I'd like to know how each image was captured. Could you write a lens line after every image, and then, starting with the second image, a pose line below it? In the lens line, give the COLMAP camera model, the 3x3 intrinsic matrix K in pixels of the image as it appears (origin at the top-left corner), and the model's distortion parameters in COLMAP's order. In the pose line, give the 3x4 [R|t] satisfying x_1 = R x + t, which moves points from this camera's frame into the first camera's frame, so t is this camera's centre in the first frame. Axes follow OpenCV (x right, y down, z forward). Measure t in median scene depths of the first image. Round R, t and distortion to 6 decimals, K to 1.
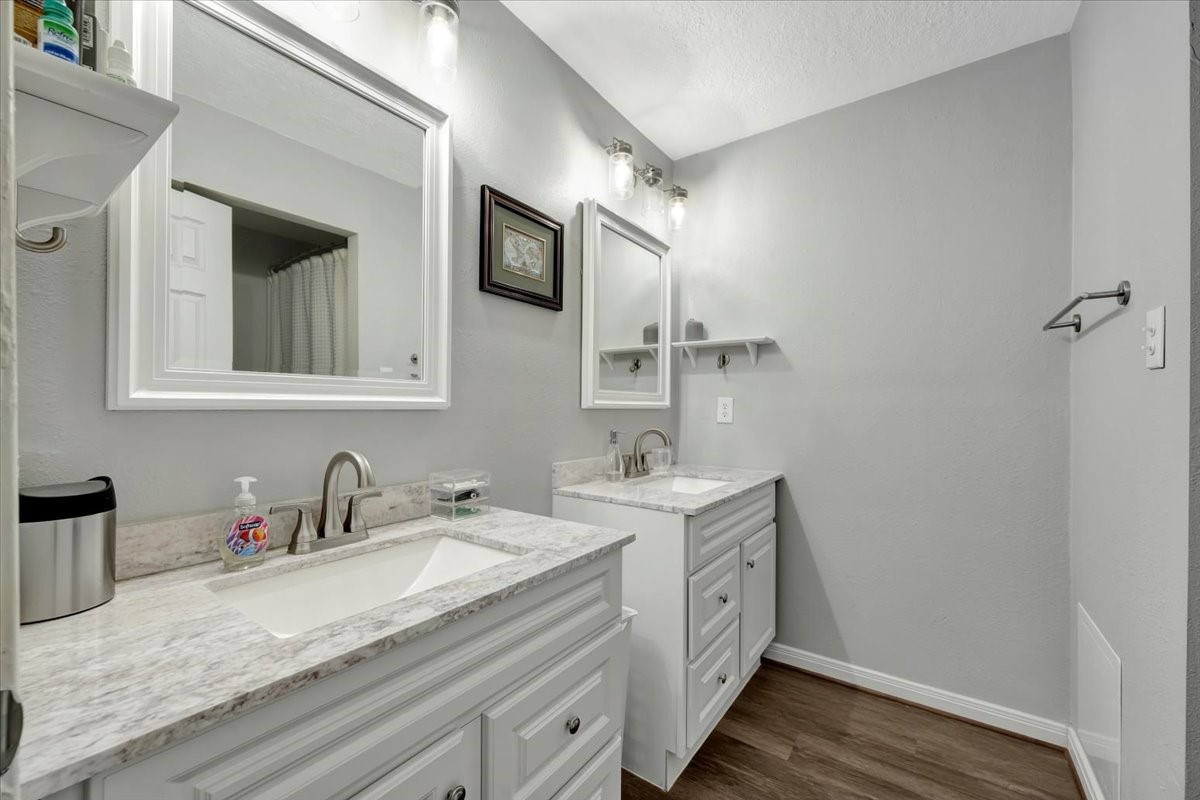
lens RADIAL K [[470.6, 0, 603.6], [0, 470.6, 404.1], [0, 0, 1]] dist [0.001005, 0.000031]
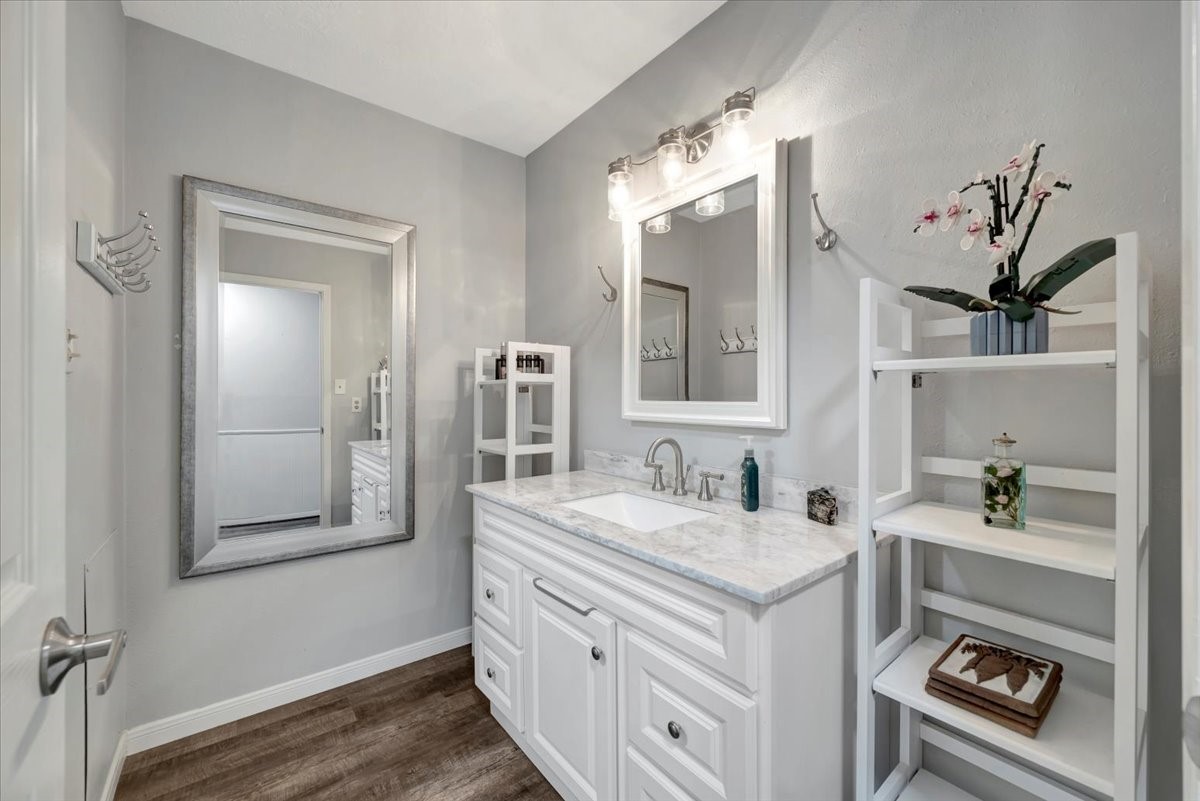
lens RADIAL K [[470.6, 0, 603.3], [0, 470.6, 399.0], [0, 0, 1]] dist [0.001005, 0.000031]
pose [[-0.271760, 0.007036, -0.962339, 0.885813], [0.015073, 0.999882, 0.003053, -0.015367], [0.962247, -0.013676, -0.271834, 1.083681]]
